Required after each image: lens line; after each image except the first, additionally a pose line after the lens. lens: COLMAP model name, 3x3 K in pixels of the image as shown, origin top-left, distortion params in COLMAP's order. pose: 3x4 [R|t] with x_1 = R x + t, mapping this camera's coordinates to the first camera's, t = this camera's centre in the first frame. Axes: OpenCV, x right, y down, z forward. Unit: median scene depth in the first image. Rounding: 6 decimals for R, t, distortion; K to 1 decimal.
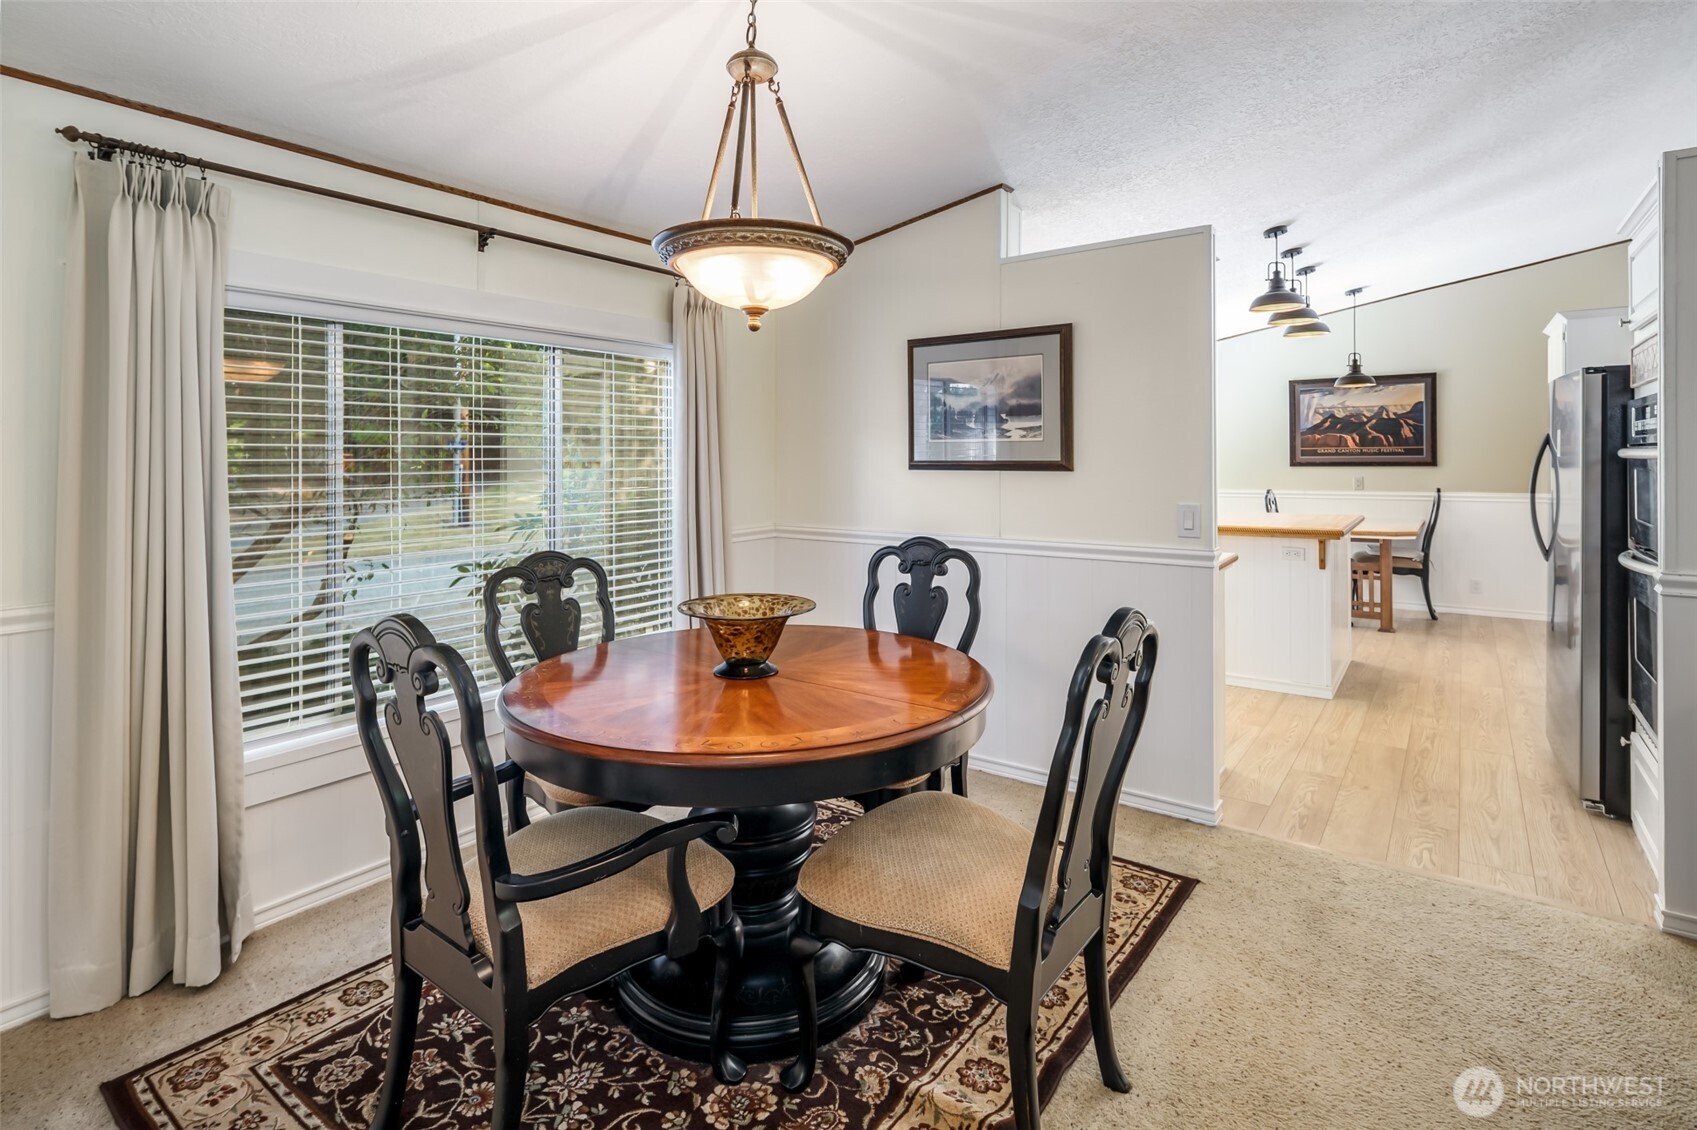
lens RADIAL K [[834.7, 0, 855.8], [0, 834.7, 453.5], [0, 0, 1]] dist [-0.000695, -0.000983]
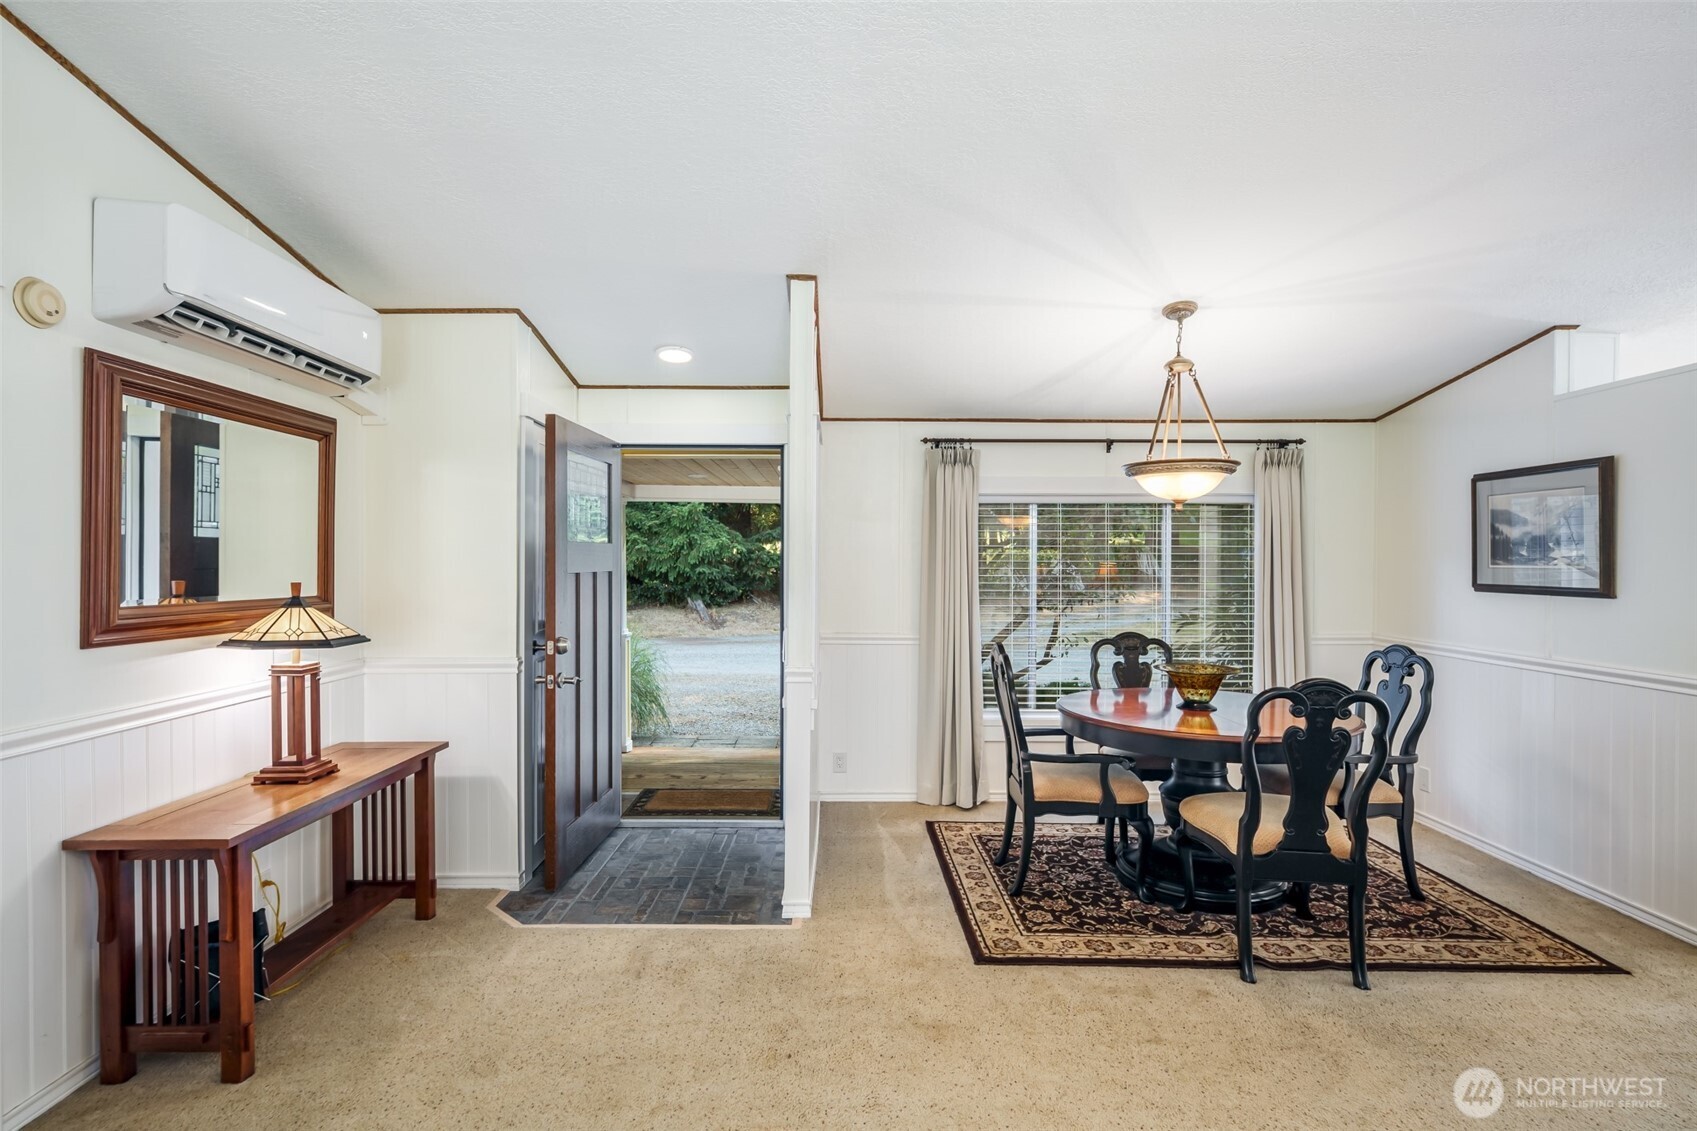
lens RADIAL K [[834.7, 0, 840.9], [0, 834.7, 561.4], [0, 0, 1]] dist [-0.000695, -0.000983]
pose [[0.591239, 0.007235, -0.806464, 0.634332], [-0.004711, 0.999974, 0.005517, -0.031951], [0.806483, 0.000538, 0.591257, -0.460983]]
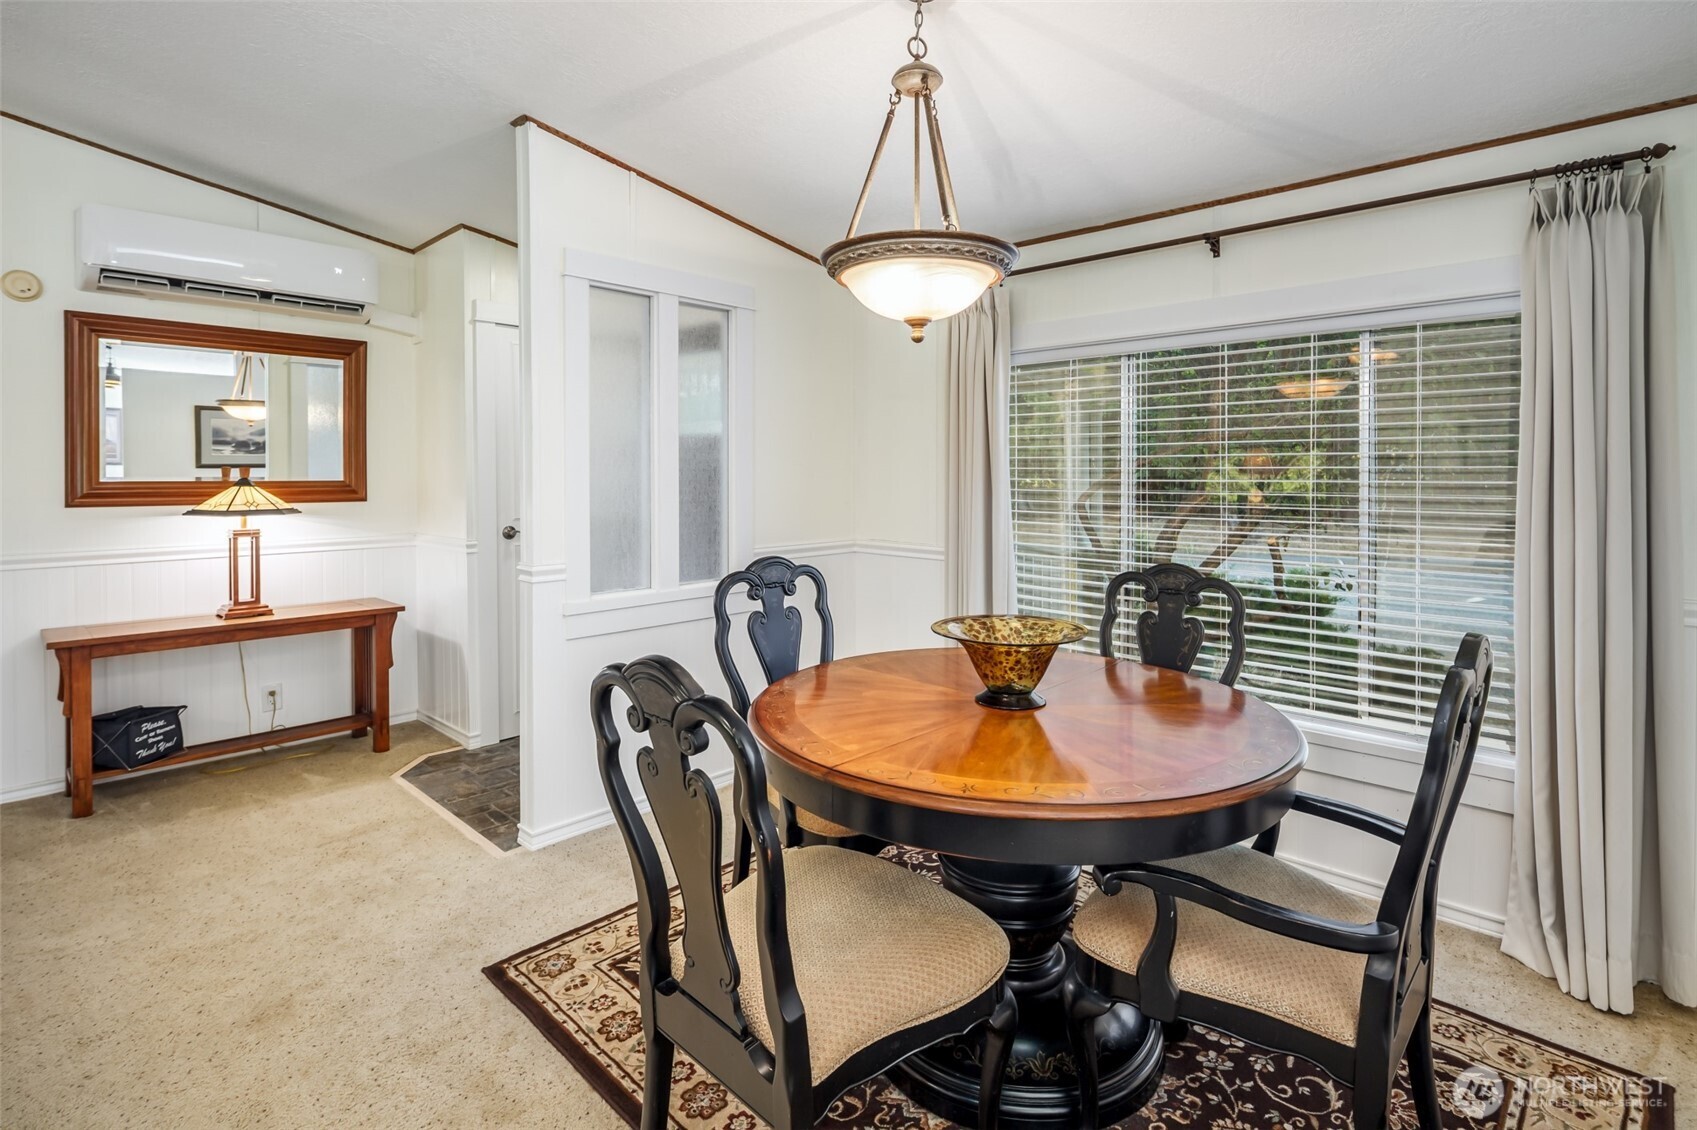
lens RADIAL K [[834.7, 0, 841.6], [0, 834.7, 477.5], [0, 0, 1]] dist [-0.000695, -0.000983]
pose [[-0.127115, 0.017012, -0.991742, 0.628987], [0.002871, 0.999855, 0.016784, -0.000700], [0.991884, -0.000714, -0.127145, 0.733031]]
